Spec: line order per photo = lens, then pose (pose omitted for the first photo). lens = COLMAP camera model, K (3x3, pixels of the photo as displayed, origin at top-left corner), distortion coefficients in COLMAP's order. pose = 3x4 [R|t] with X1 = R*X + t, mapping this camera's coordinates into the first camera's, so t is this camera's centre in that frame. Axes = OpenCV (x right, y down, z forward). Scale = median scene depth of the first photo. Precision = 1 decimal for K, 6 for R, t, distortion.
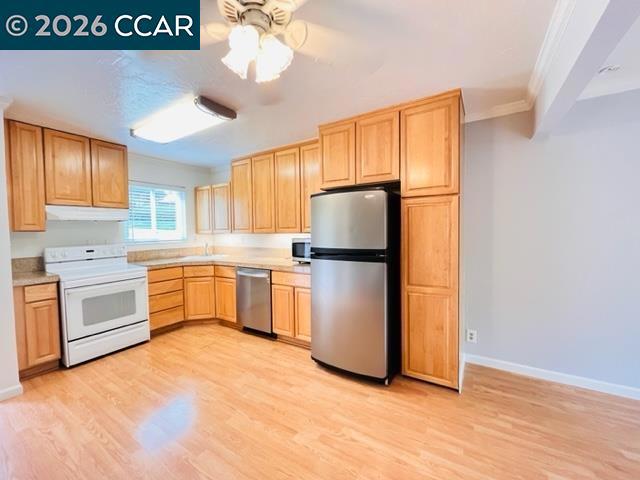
lens RADIAL K [[260.6, 0, 318.0], [0, 260.6, 240.9], [0, 0, 1]] dist [-0.004211, -0.000201]
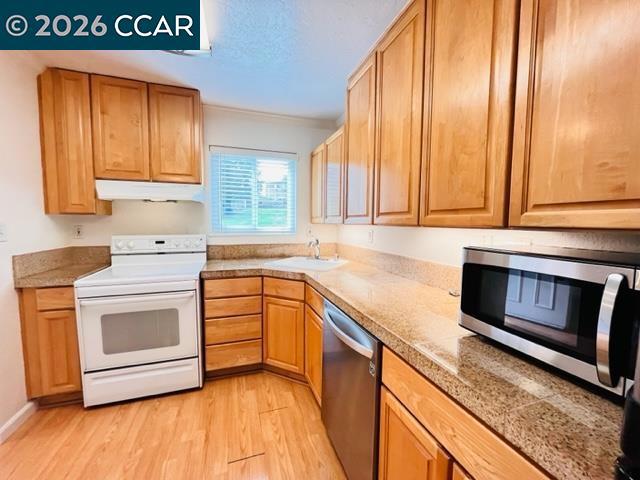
lens RADIAL K [[260.6, 0, 319.2], [0, 260.6, 240.3], [0, 0, 1]] dist [-0.004211, -0.000201]
pose [[0.782720, 0.066338, -0.618828, -0.049142], [-0.046706, 0.997760, 0.047883, -0.023942], [0.620619, -0.008576, 0.784066, 0.687034]]
